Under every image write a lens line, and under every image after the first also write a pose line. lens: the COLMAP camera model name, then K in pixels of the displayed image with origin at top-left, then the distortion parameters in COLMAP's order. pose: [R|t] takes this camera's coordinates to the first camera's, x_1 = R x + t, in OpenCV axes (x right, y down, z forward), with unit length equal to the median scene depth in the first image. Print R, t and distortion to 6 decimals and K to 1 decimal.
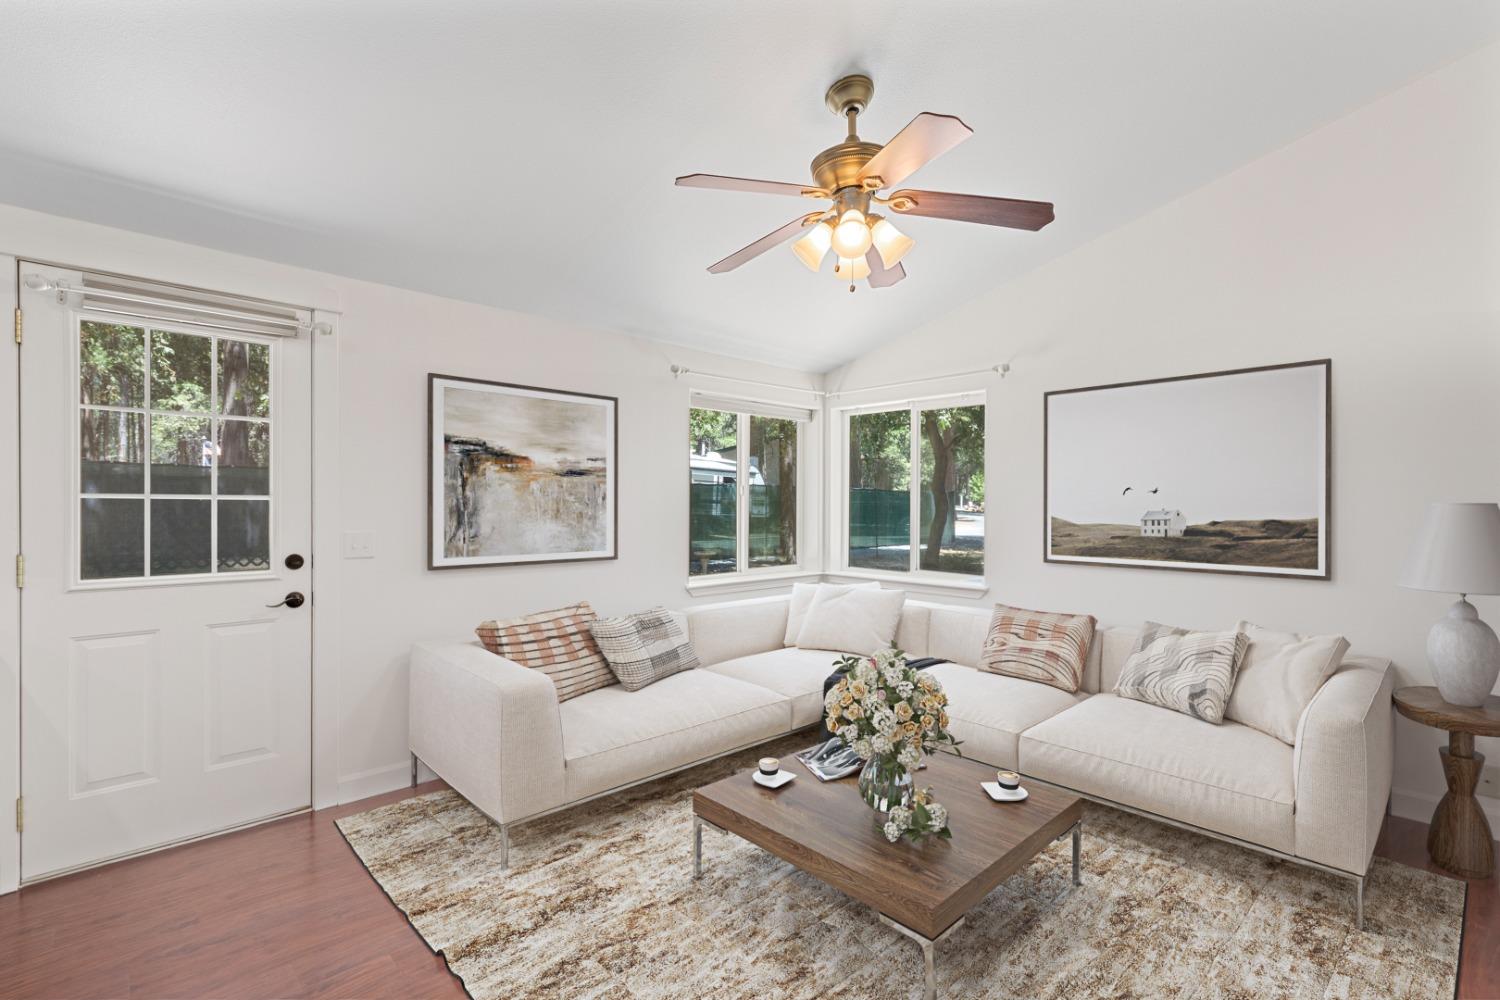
lens RADIAL K [[698.3, 0, 763.5], [0, 698.3, 510.1], [0, 0, 1]] dist [0.002007, -0.000628]
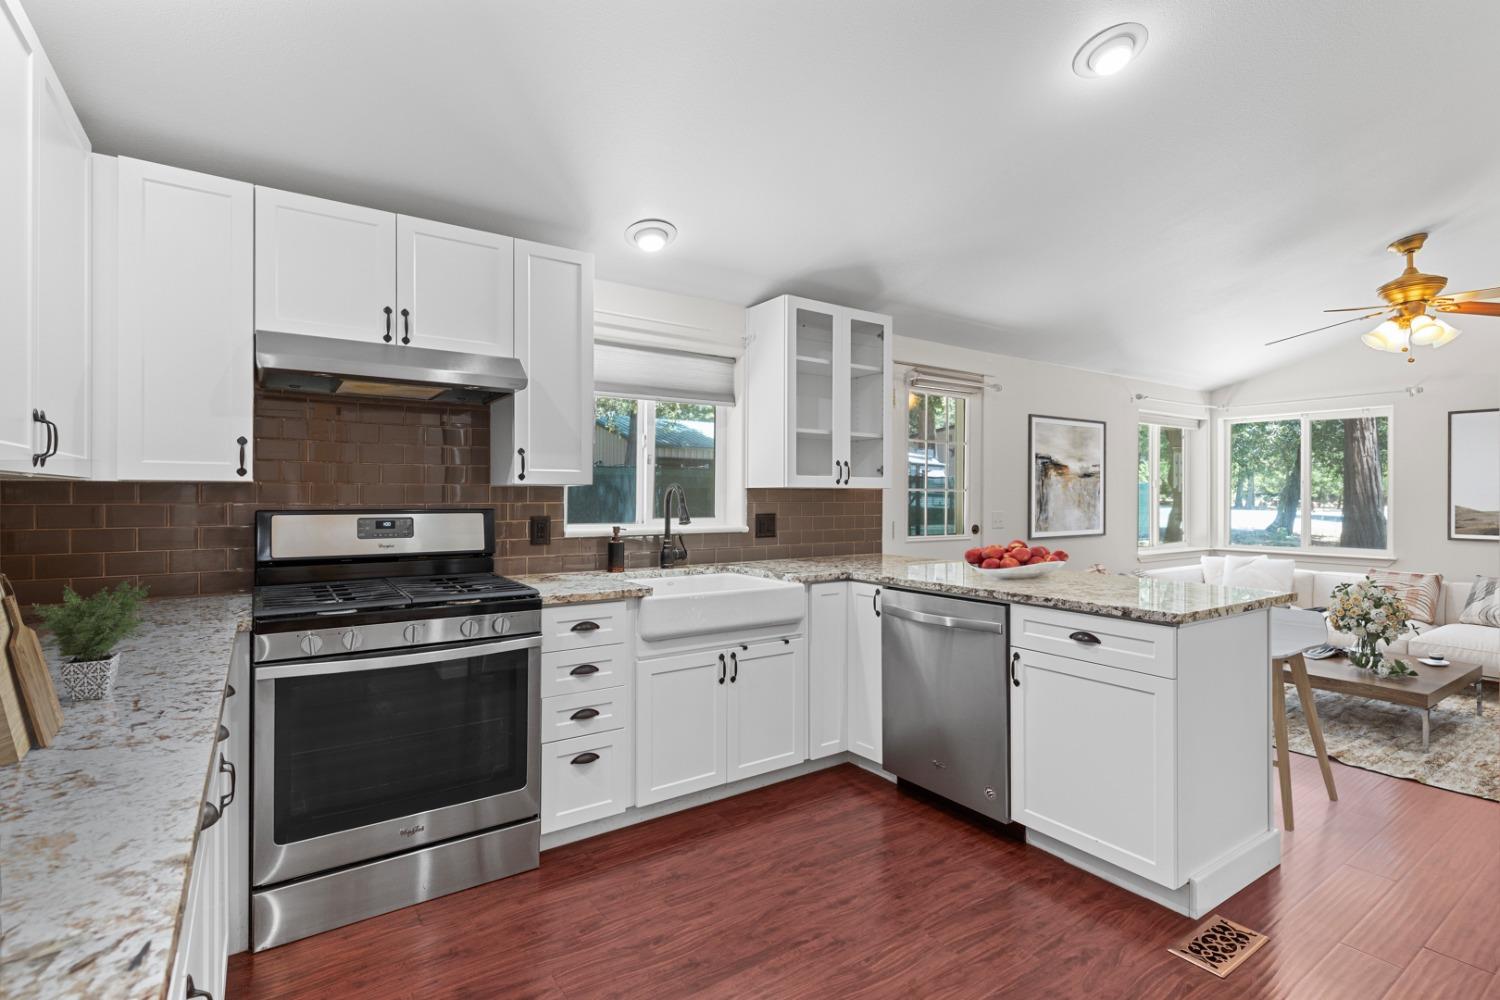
lens RADIAL K [[698.3, 0, 760.0], [0, 698.3, 508.3], [0, 0, 1]] dist [0.002007, -0.000628]
pose [[0.986677, 0.000850, -0.162691, -0.744701], [0.001665, 0.999881, 0.015326, -0.008778], [0.162685, -0.015393, 0.986558, -0.575801]]
